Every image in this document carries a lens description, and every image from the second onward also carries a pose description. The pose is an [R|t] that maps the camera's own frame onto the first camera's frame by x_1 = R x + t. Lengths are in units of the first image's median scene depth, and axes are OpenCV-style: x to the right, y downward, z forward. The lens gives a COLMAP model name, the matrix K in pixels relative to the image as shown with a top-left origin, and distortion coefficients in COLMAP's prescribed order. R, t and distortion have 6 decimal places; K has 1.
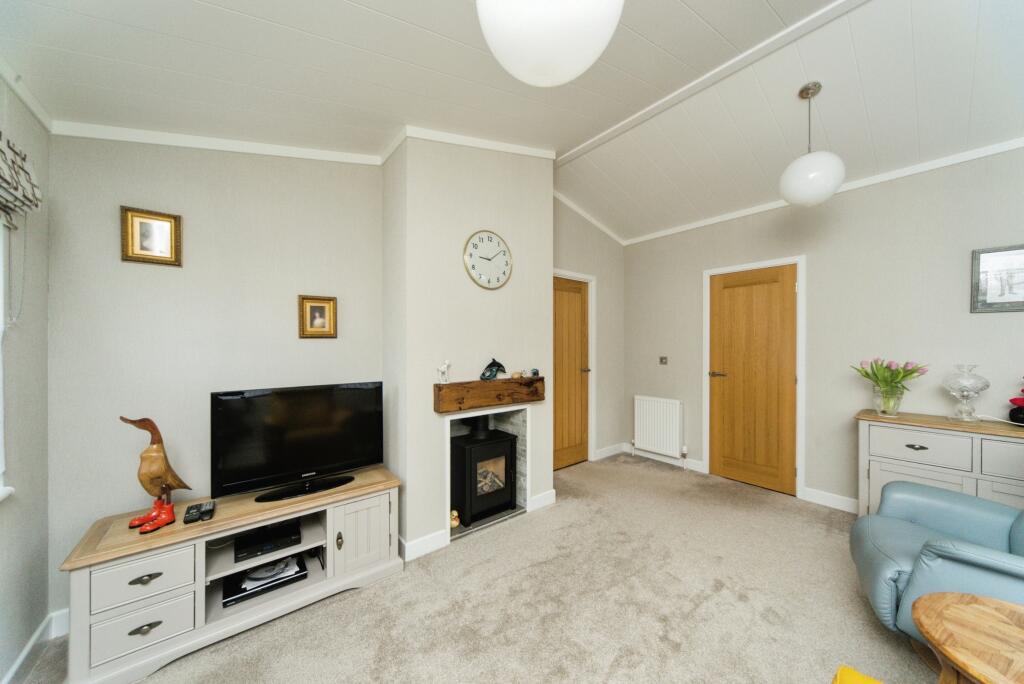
lens RADIAL K [[351.2, 0, 513.3], [0, 351.2, 348.8], [0, 0, 1]] dist [-0.000438, -0.000168]
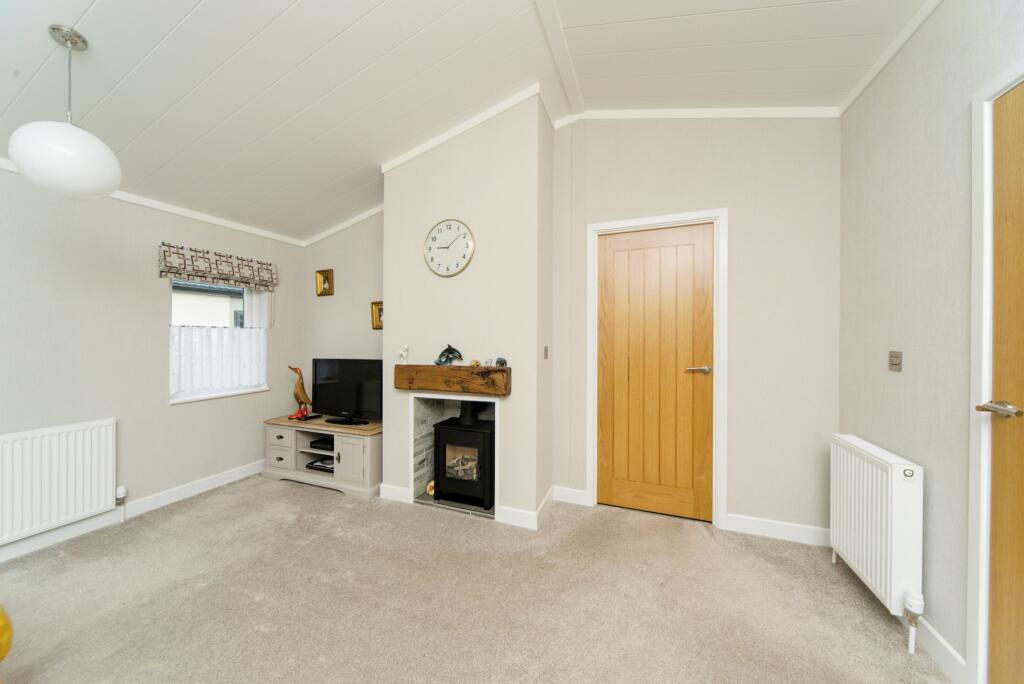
lens RADIAL K [[351.2, 0, 509.2], [0, 351.2, 340.0], [0, 0, 1]] dist [-0.000438, -0.000168]
pose [[0.477549, -0.000641, -0.878605, 0.906286], [0.000726, 1.000000, -0.000334, 0.014768], [0.878605, -0.000478, 0.477550, 0.665159]]
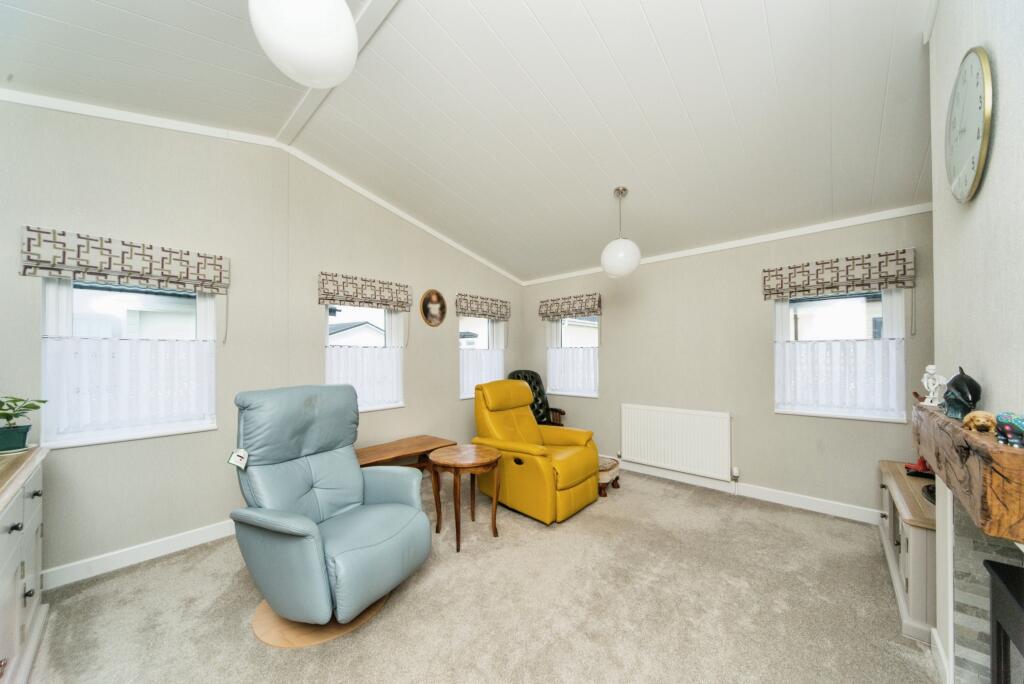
lens RADIAL K [[351.2, 0, 513.0], [0, 351.2, 352.1], [0, 0, 1]] dist [-0.000438, -0.000168]
pose [[-0.990877, -0.000788, -0.134764, 0.500496], [0.000489, 0.999955, -0.009439, 0.016769], [0.134766, -0.009419, -0.990833, 1.336584]]
